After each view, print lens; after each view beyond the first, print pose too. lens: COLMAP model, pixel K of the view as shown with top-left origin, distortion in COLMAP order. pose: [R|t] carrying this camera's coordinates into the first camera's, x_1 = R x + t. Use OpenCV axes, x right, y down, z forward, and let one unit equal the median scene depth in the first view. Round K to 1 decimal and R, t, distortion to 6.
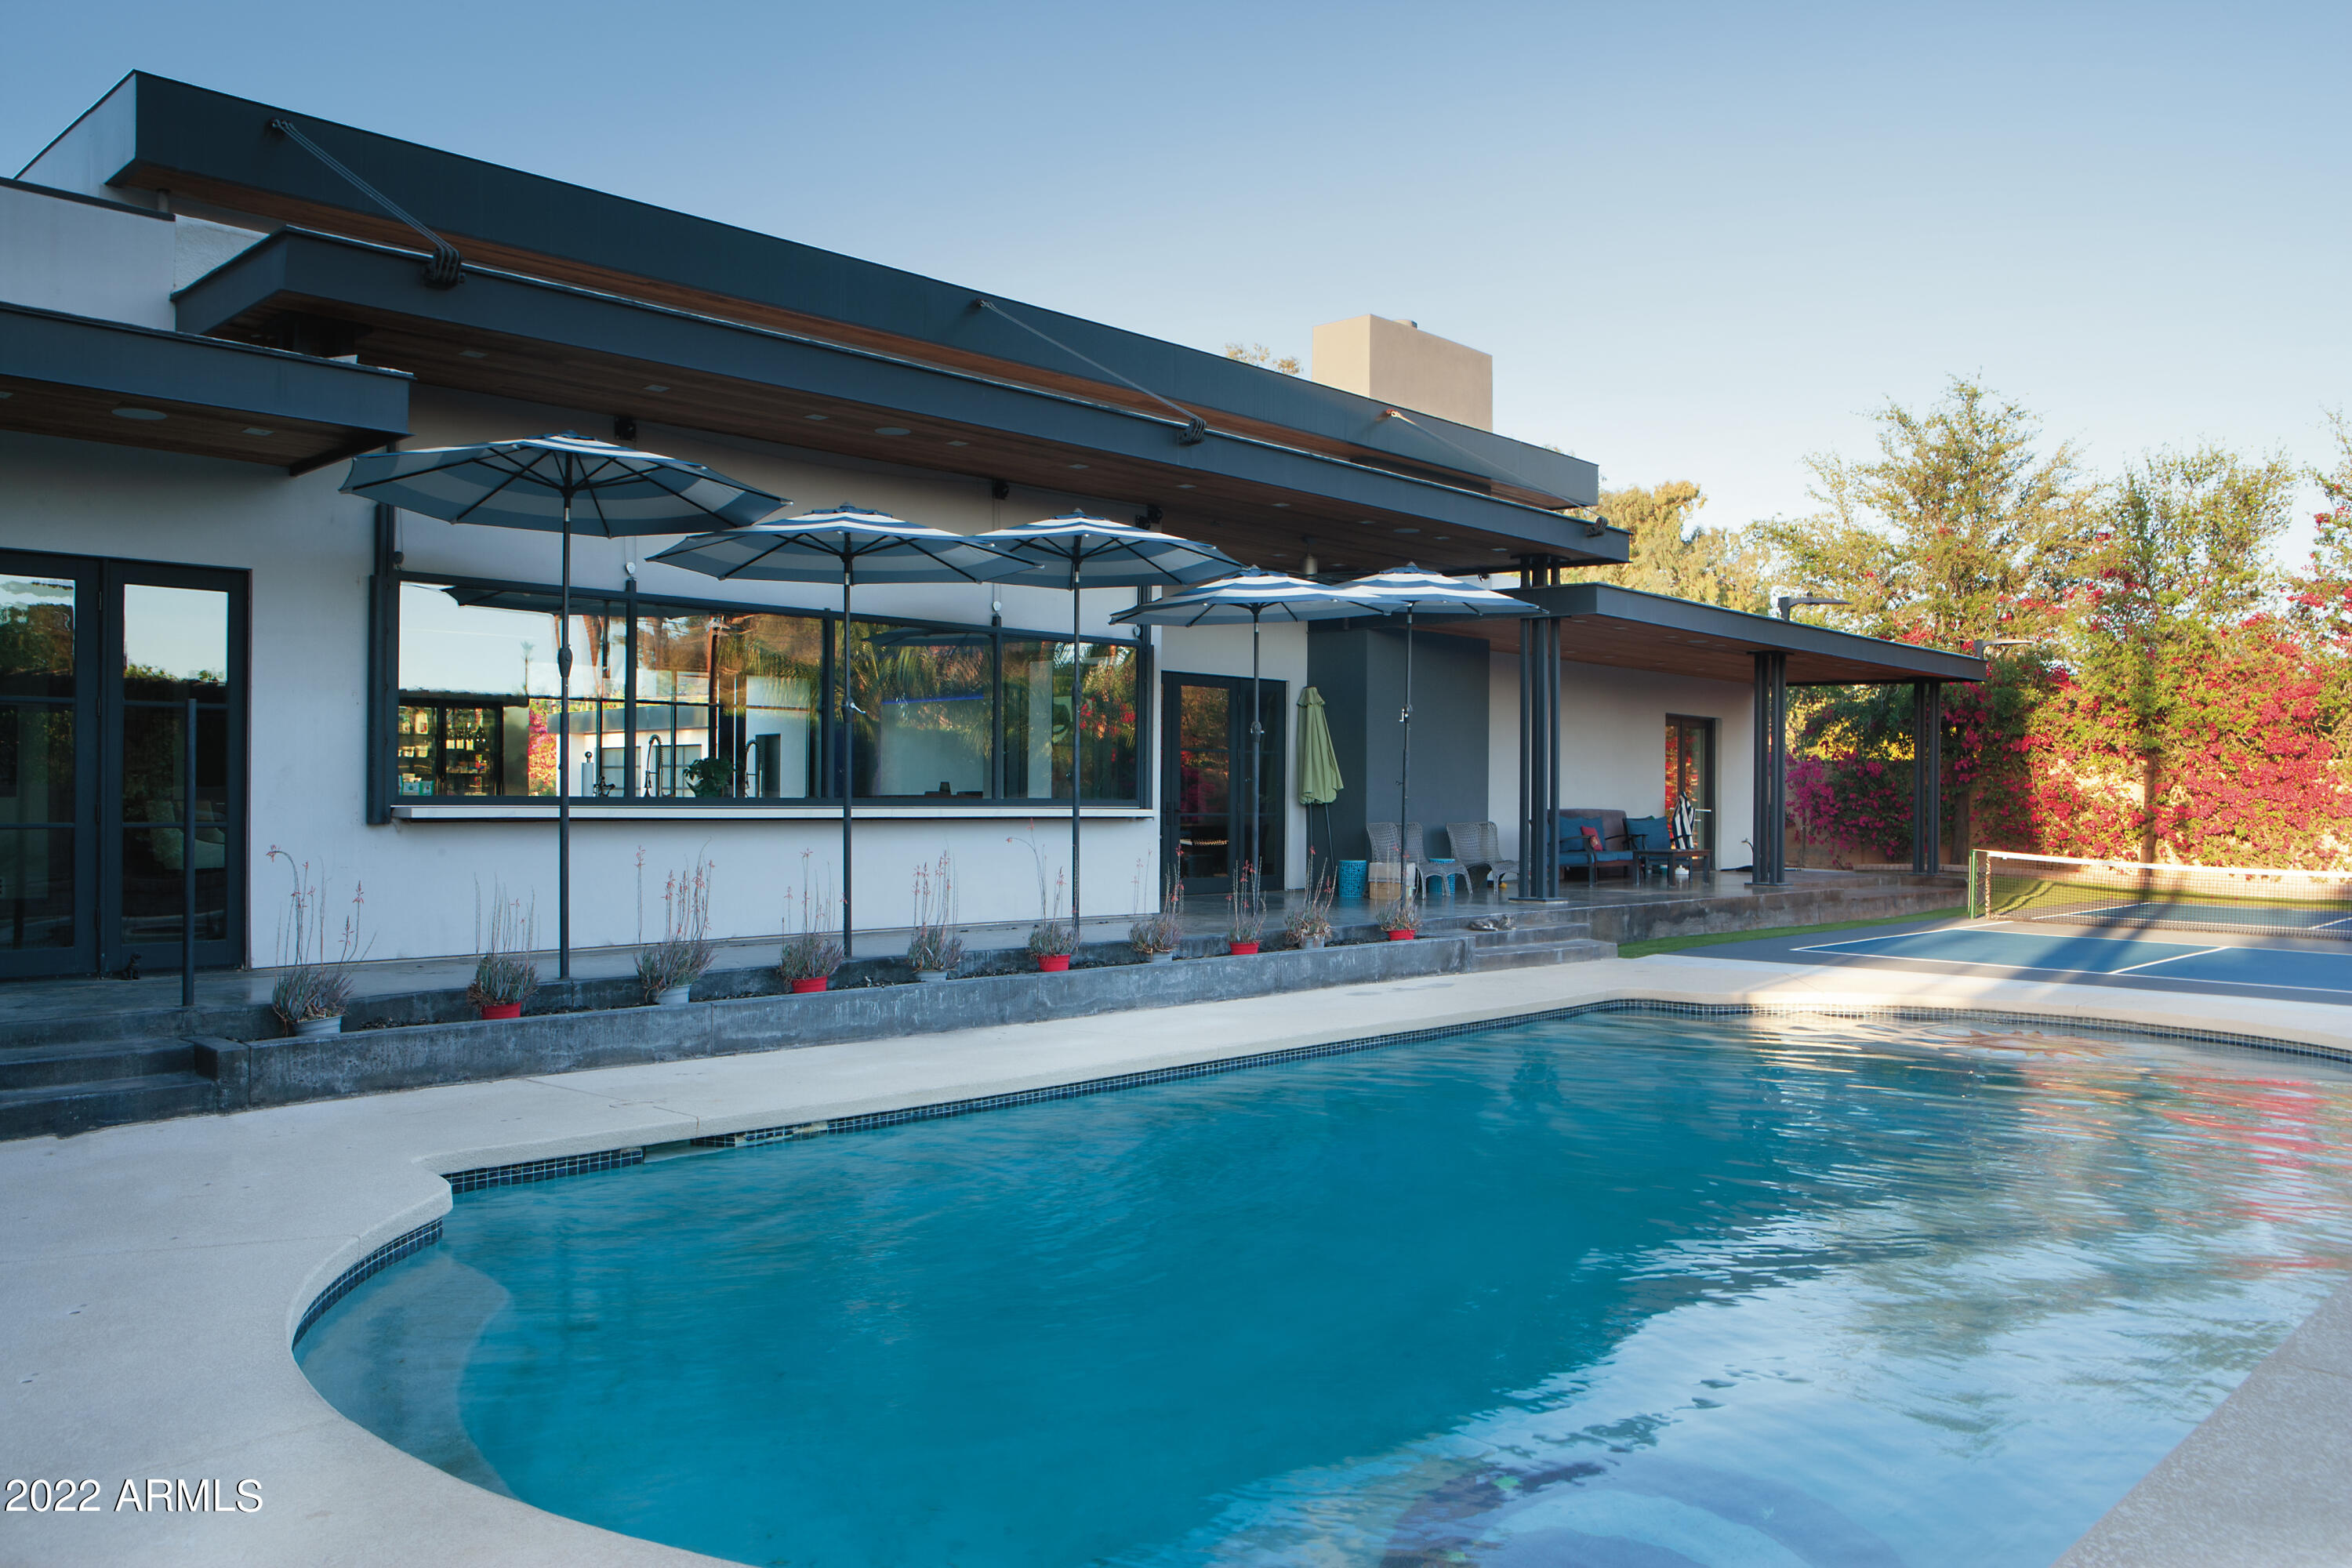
lens RADIAL K [[1743.4, 0, 1176.0], [0, 1743.4, 784.0], [0, 0, 1]] dist [-0.002977, -0.003429]
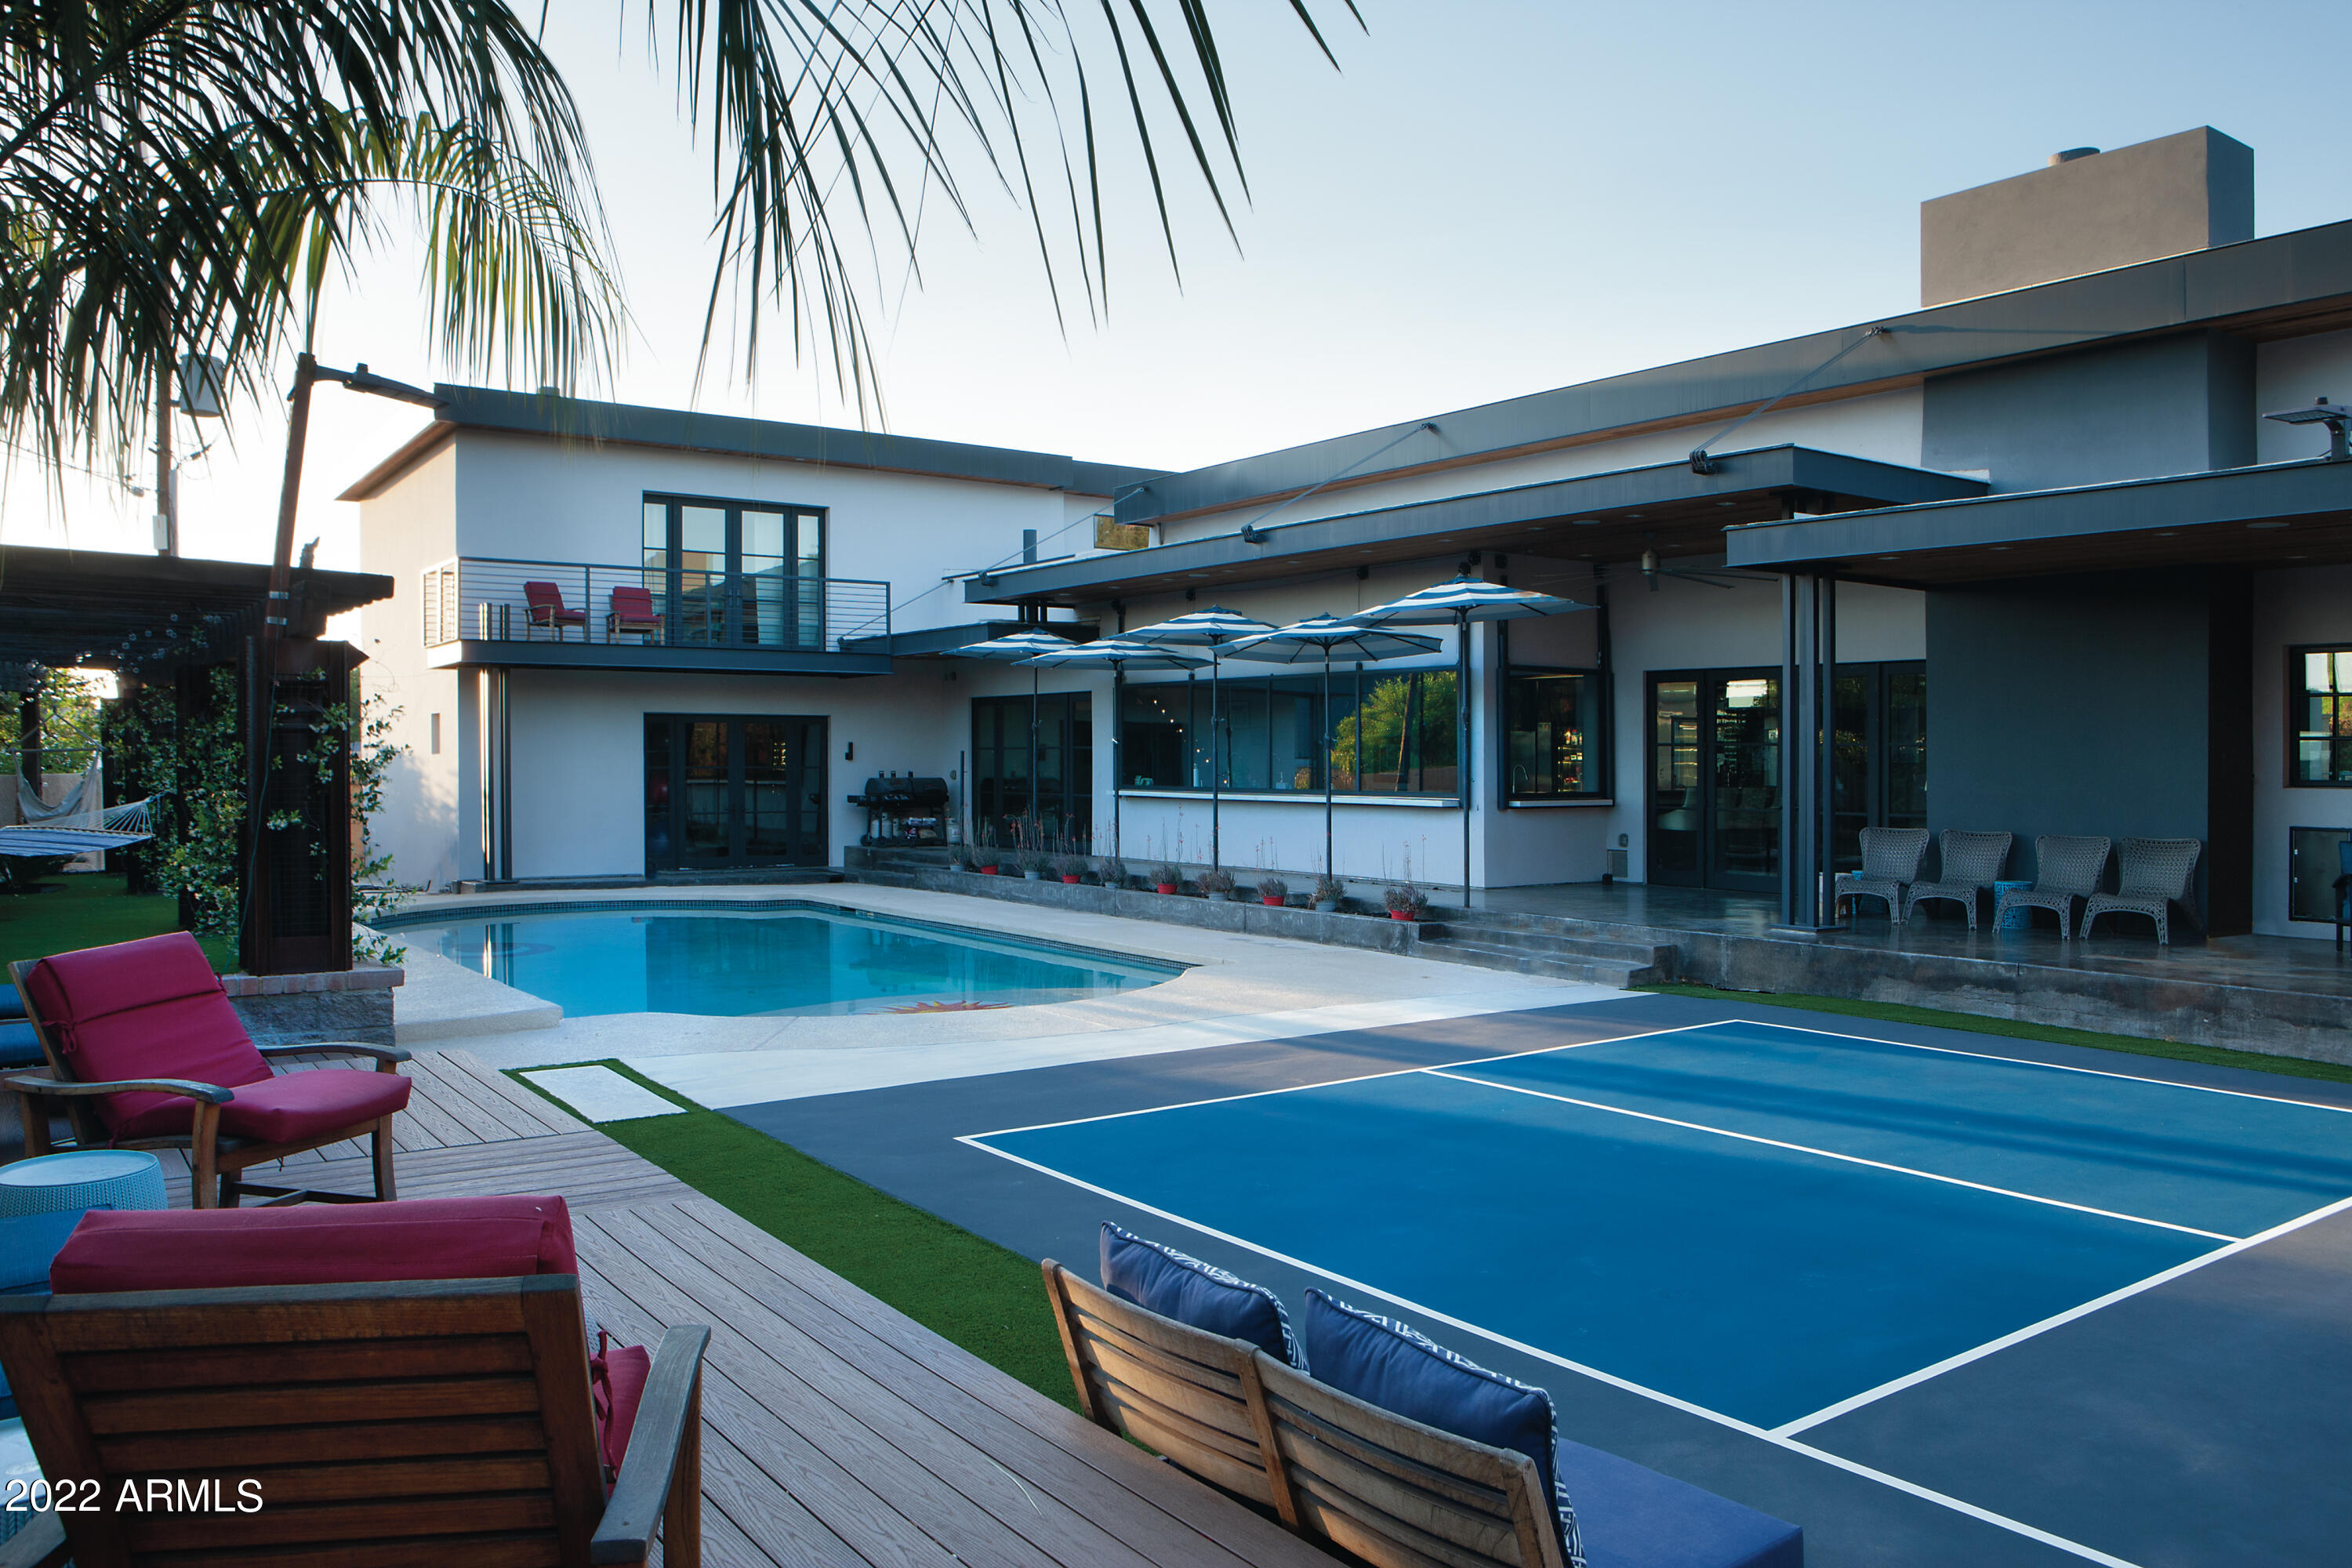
lens RADIAL K [[1743.4, 0, 1176.0], [0, 1743.4, 784.0], [0, 0, 1]] dist [-0.002977, -0.003429]
pose [[-0.193411, 0.001091, -0.981117, 1.448848], [0.001984, 0.999998, 0.000721, 0.003112], [0.981116, -0.001807, -0.193413, 1.254344]]
